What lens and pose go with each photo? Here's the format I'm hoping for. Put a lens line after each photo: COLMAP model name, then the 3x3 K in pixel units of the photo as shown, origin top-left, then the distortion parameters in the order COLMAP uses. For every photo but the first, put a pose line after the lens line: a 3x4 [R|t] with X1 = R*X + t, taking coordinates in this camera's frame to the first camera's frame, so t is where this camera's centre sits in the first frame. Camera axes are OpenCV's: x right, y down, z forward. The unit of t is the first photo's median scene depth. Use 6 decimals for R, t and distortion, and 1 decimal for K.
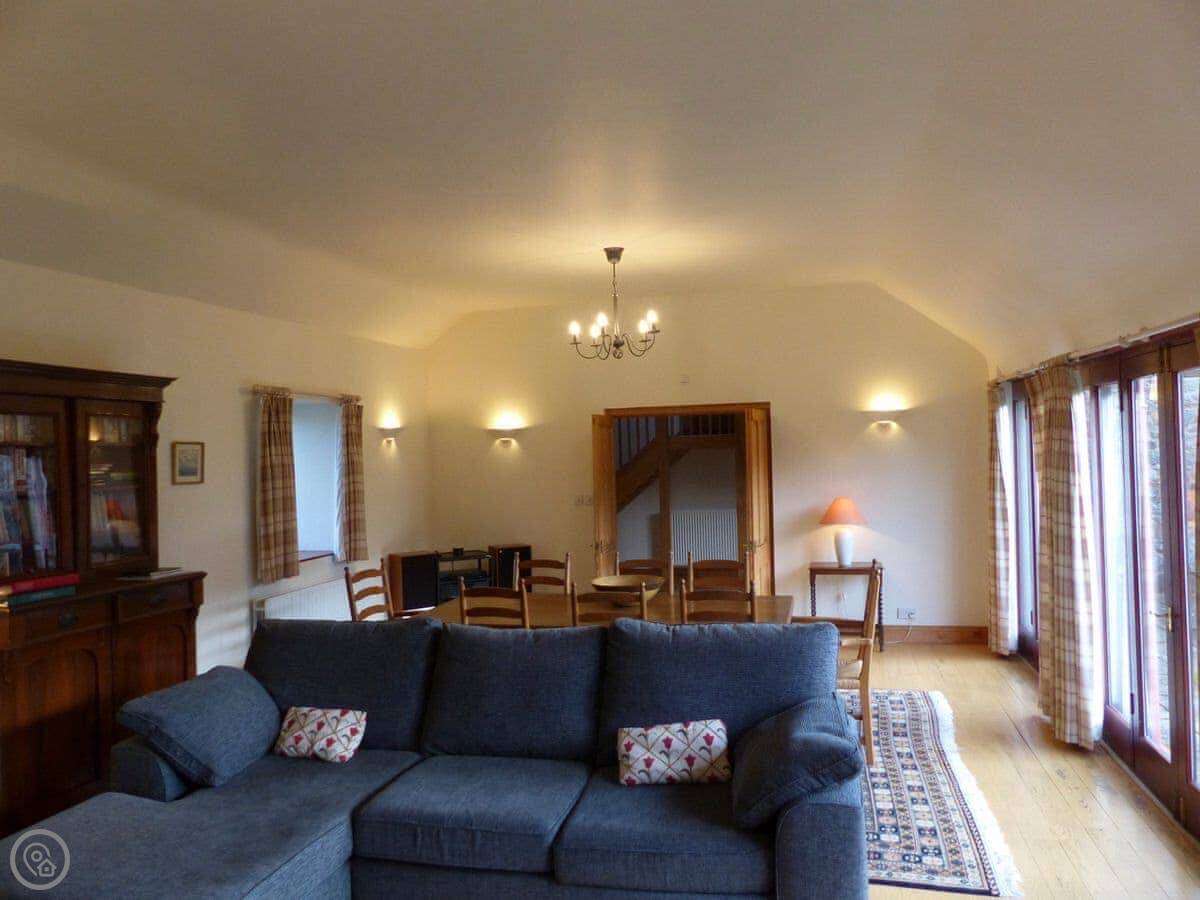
lens RADIAL K [[893.0, 0, 598.1], [0, 893.0, 447.7], [0, 0, 1]] dist [-0.020011, 0.005748]
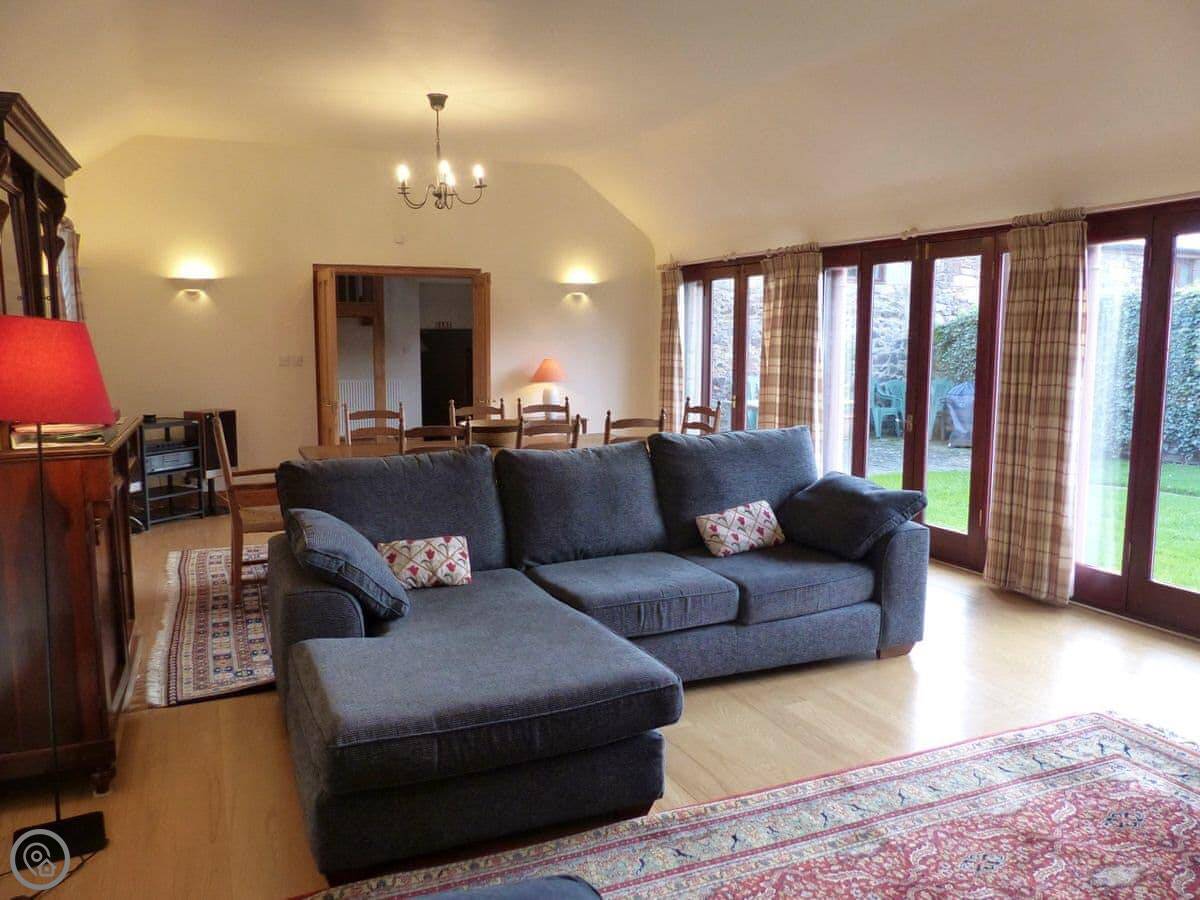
lens RADIAL K [[893.0, 0, 602.3], [0, 893.0, 447.7], [0, 0, 1]] dist [-0.020011, 0.005748]
pose [[0.776152, -0.047031, 0.628790, -0.787475], [-0.027168, 0.993794, 0.107867, 0.087886], [-0.629961, -0.100804, 0.770057, 0.144925]]
